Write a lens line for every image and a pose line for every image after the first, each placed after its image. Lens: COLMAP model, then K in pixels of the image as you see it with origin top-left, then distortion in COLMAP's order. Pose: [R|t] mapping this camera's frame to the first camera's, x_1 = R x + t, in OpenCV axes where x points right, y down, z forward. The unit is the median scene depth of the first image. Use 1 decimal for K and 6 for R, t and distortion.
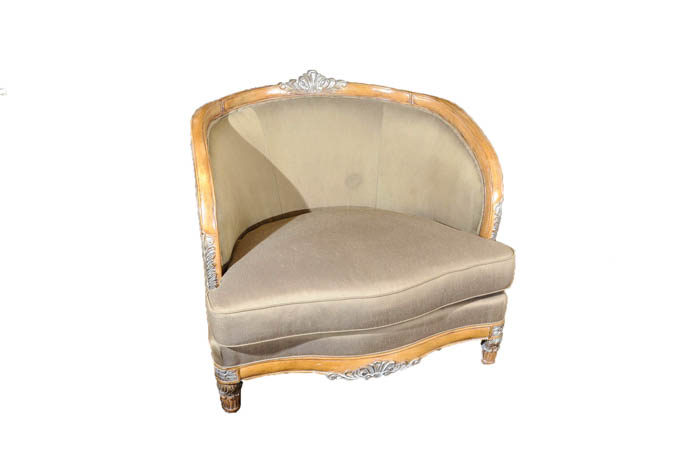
lens RADIAL K [[547.2, 0, 343.4], [0, 547.2, 229.5], [0, 0, 1]] dist [-0.009633, -0.000610]
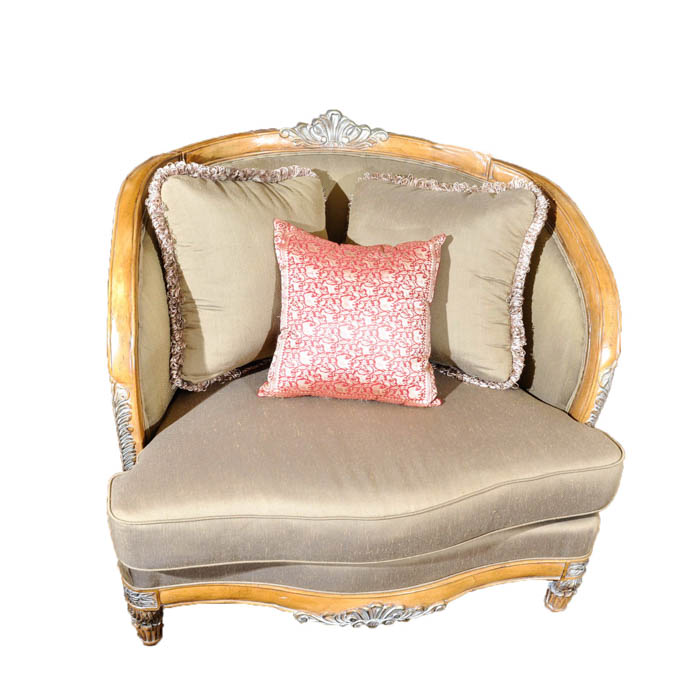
lens RADIAL K [[652.4, 0, 355.2], [0, 652.4, 355.3], [0, 0, 1]] dist [-0.022106, 0.000000]
pose [[0.991012, 0.108167, -0.078710, 0.064650], [-0.097725, 0.987178, 0.126213, -0.131206], [0.091353, -0.117386, 0.988876, 0.280018]]
